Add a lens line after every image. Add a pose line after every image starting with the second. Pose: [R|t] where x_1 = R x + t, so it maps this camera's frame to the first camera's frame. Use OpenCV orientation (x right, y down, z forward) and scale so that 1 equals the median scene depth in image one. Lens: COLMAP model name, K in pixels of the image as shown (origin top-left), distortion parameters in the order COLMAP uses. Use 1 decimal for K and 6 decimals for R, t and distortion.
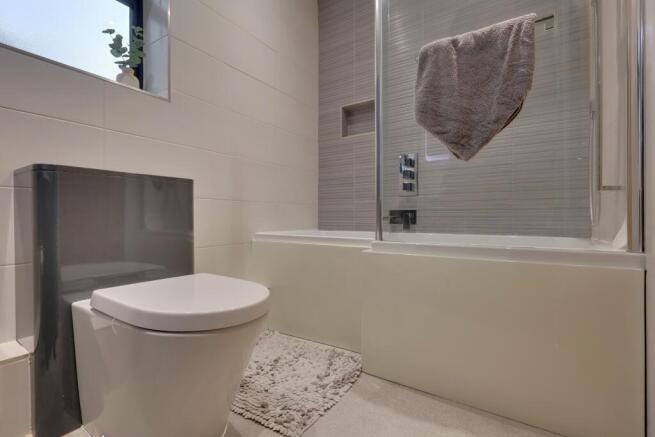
lens RADIAL K [[301.3, 0, 328.5], [0, 301.3, 216.9], [0, 0, 1]] dist [0.001026, 0.000505]
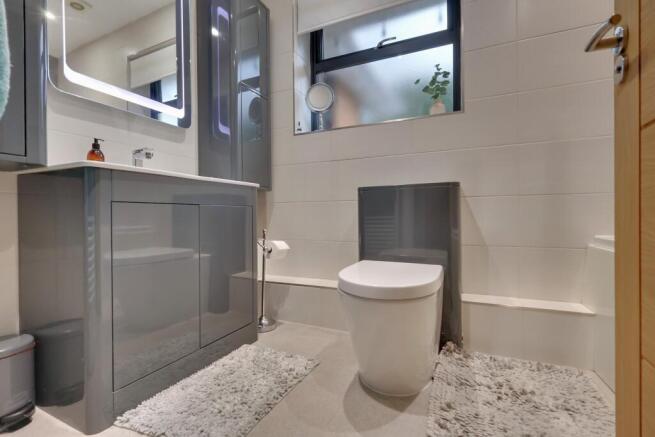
lens RADIAL K [[301.3, 0, 328.5], [0, 301.3, 216.9], [0, 0, 1]] dist [0.001026, 0.000505]
pose [[0.153697, 0.006311, -0.988098, 0.565195], [0.014802, 0.999853, 0.008688, -0.013306], [0.988007, -0.015961, 0.153581, 0.363692]]
